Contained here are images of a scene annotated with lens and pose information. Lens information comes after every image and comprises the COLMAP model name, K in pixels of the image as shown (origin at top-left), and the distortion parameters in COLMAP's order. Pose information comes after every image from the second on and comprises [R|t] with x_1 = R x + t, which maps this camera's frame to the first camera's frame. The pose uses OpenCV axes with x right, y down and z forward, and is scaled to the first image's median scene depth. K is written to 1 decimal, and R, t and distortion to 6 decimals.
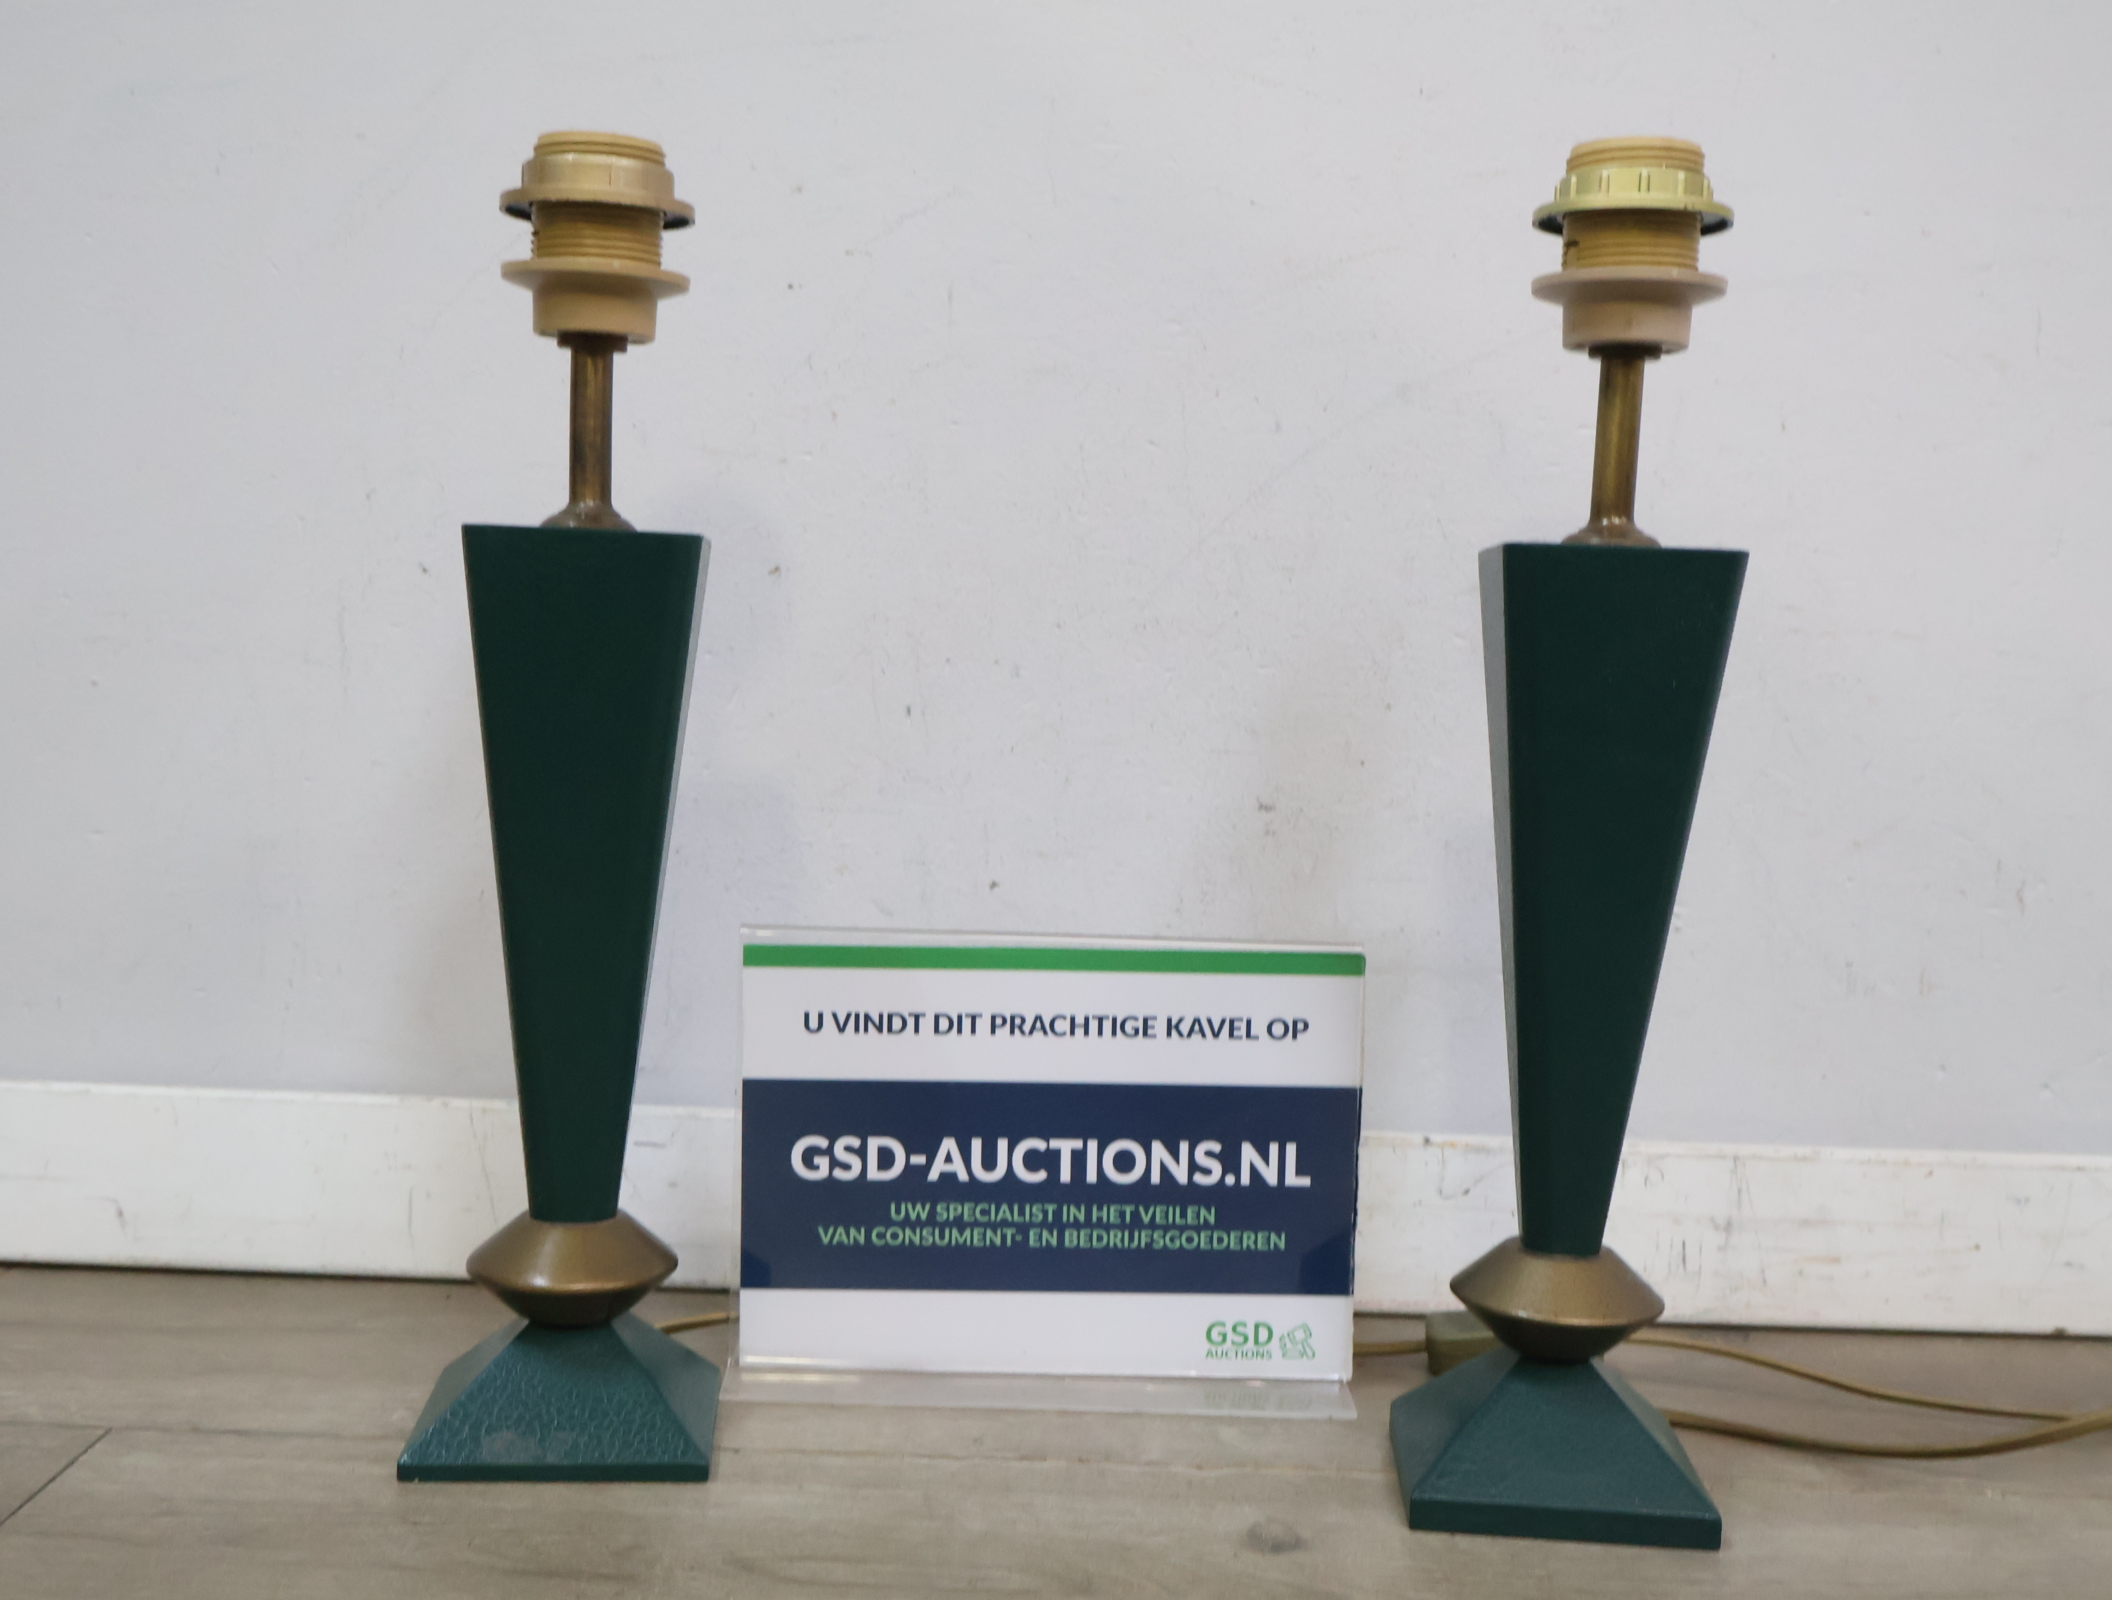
lens RADIAL K [[2411.0, 0, 1043.4], [0, 2411.0, 791.6], [0, 0, 1]] dist [0.016155, 0.000000]
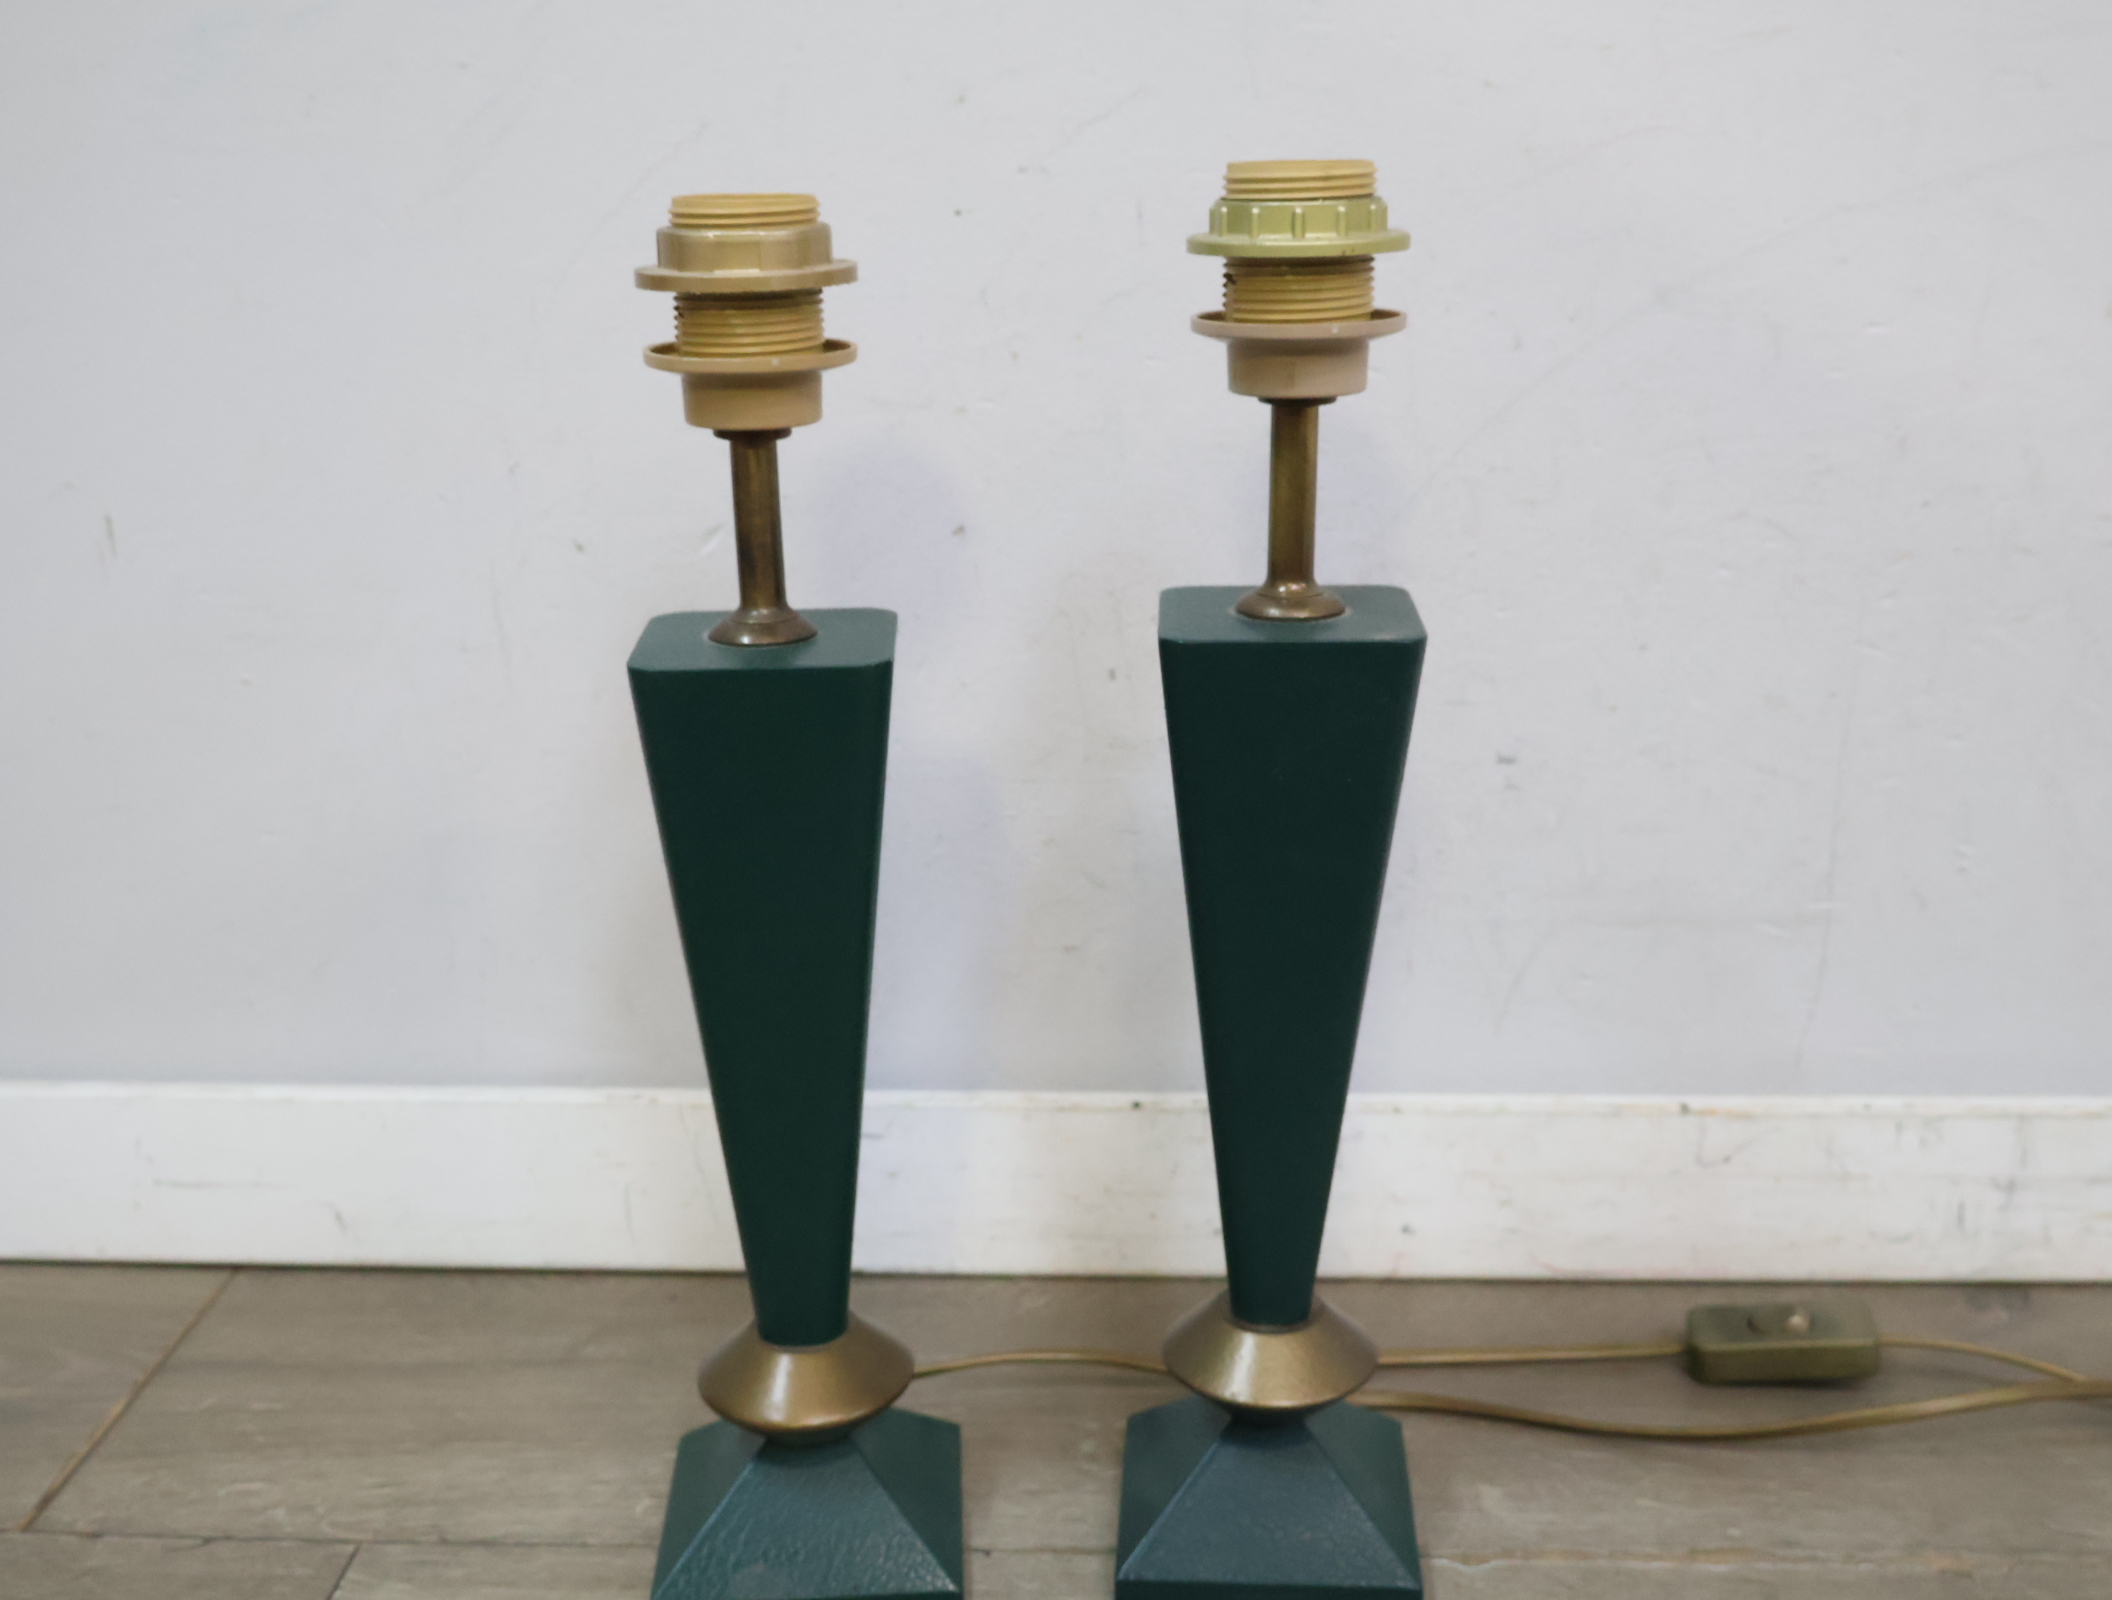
lens RADIAL K [[2411.0, 0, 1047.6], [0, 2411.0, 803.5], [0, 0, 1]] dist [0.016155, 0.000000]
pose [[0.996938, -0.037655, -0.068529, -0.019960], [0.052017, 0.973728, 0.221693, -0.194102], [0.058381, -0.224579, 0.972706, 0.097115]]
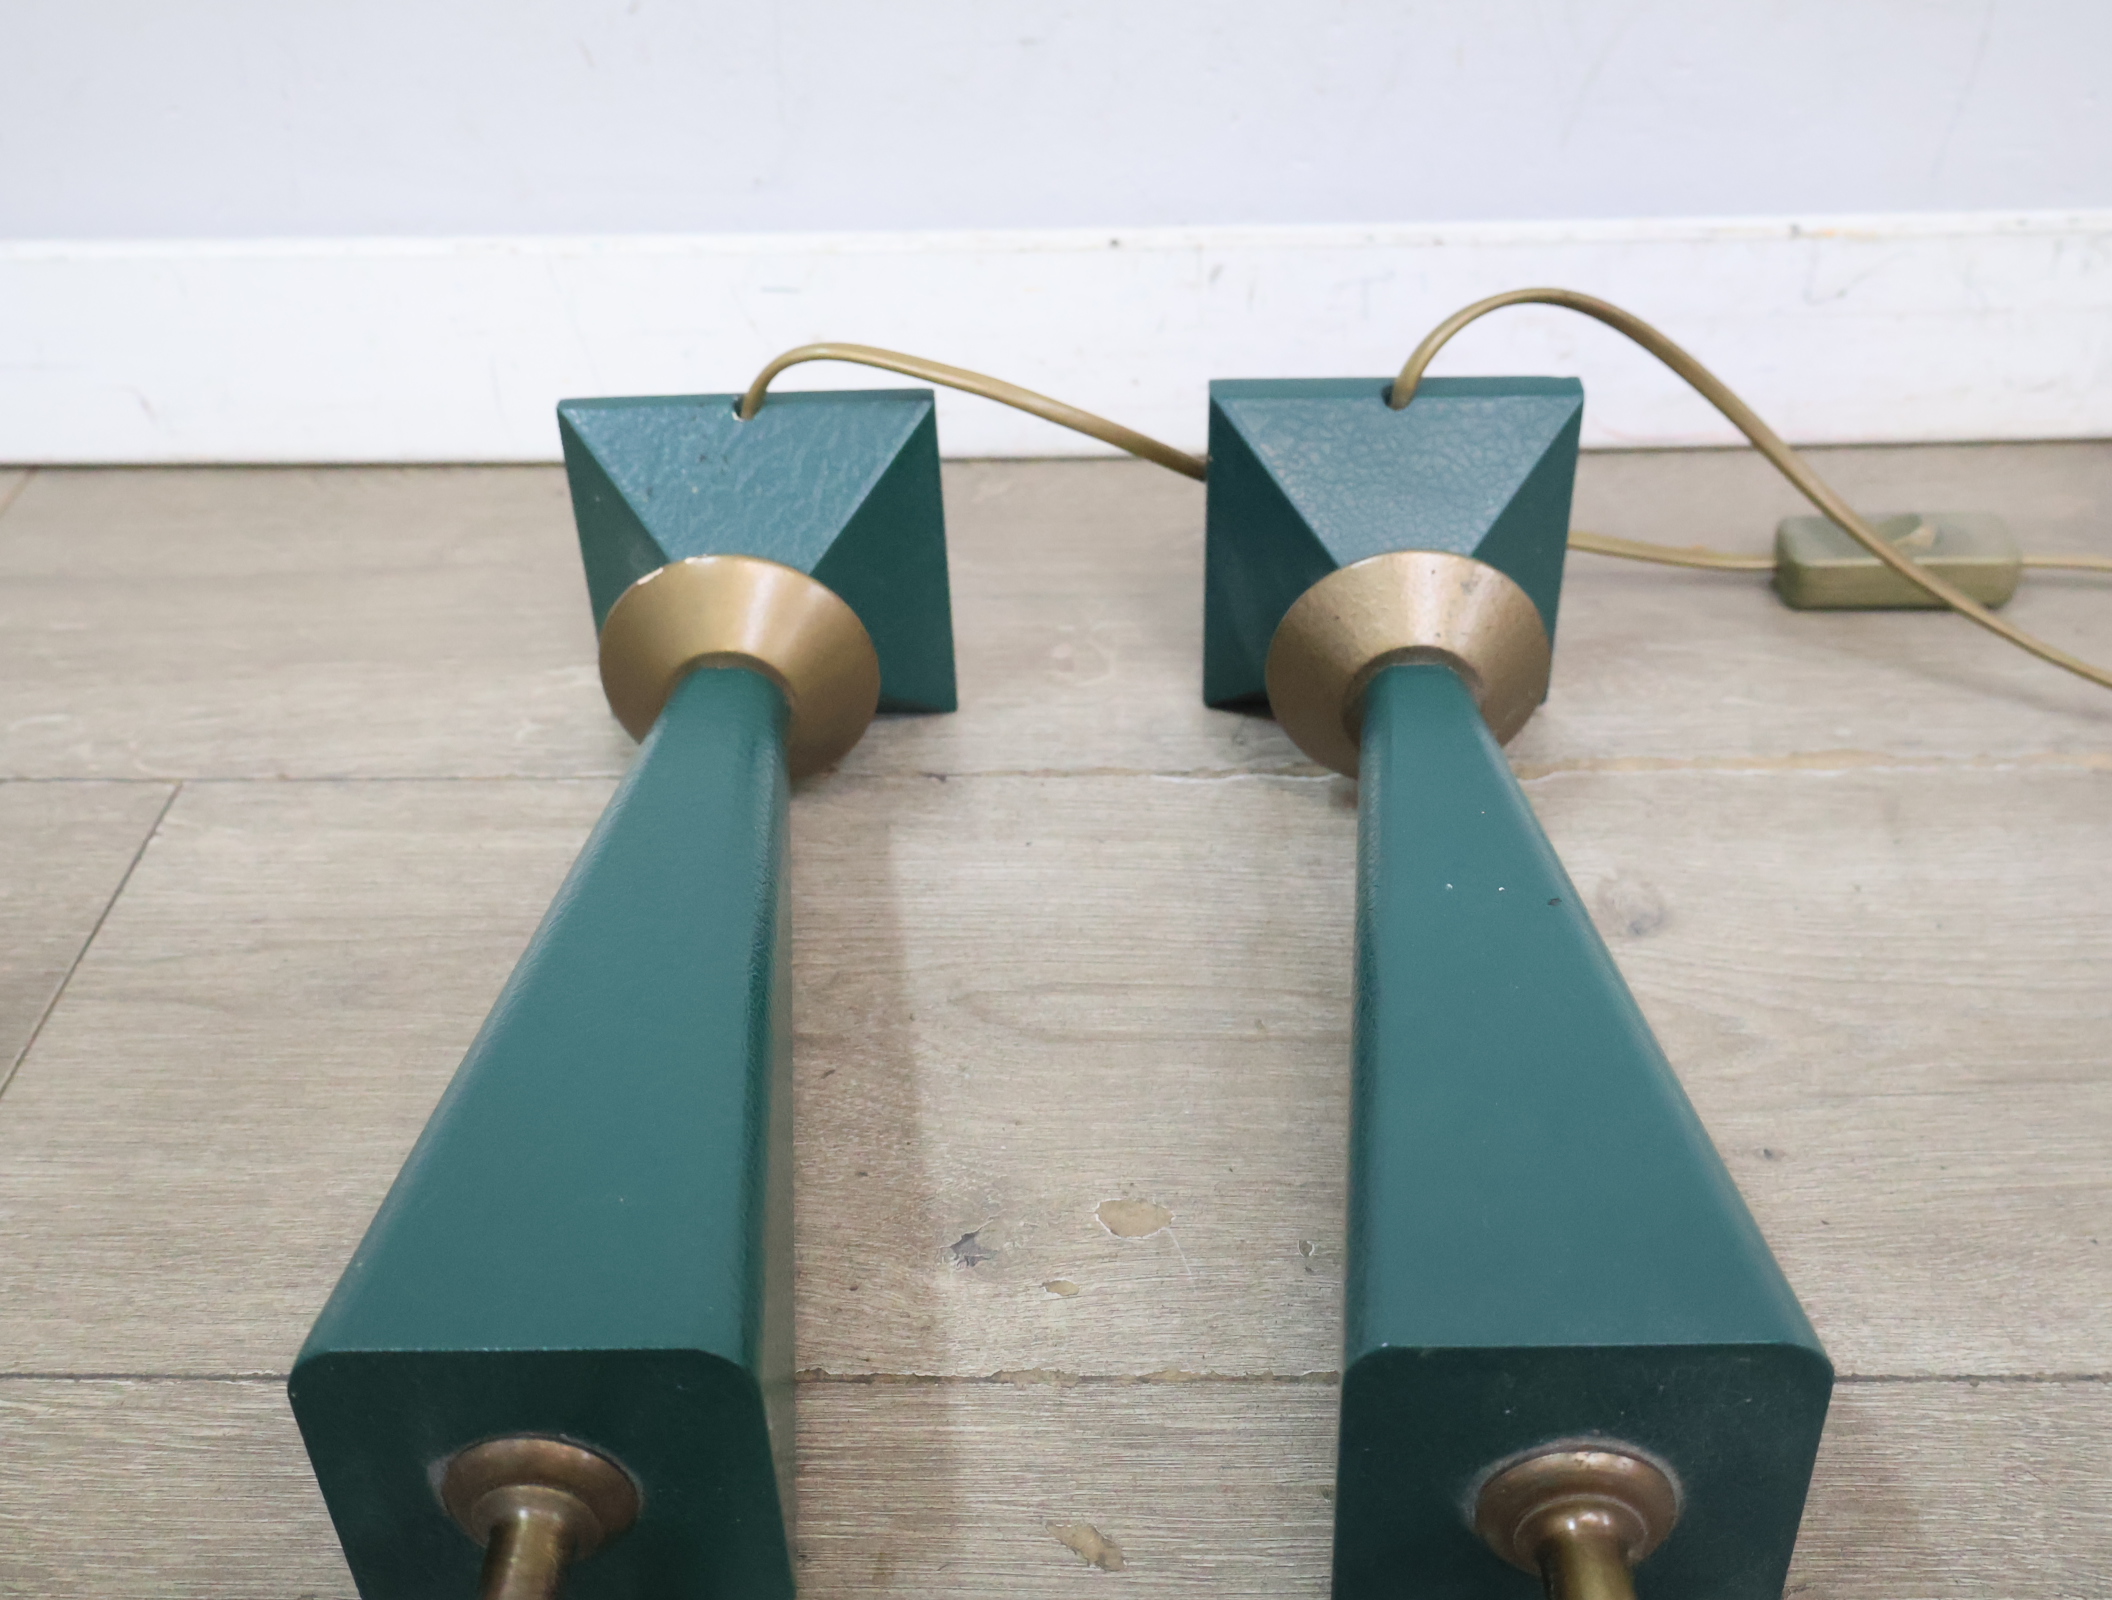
lens RADIAL K [[2411.0, 0, 1047.0], [0, 2411.0, 805.0], [0, 0, 1]] dist [0.016155, 0.000000]
pose [[0.997069, -0.037193, -0.066853, -0.031548], [0.066299, 0.856115, 0.512514, -0.106038], [0.038171, -0.515445, 0.856072, 0.250252]]
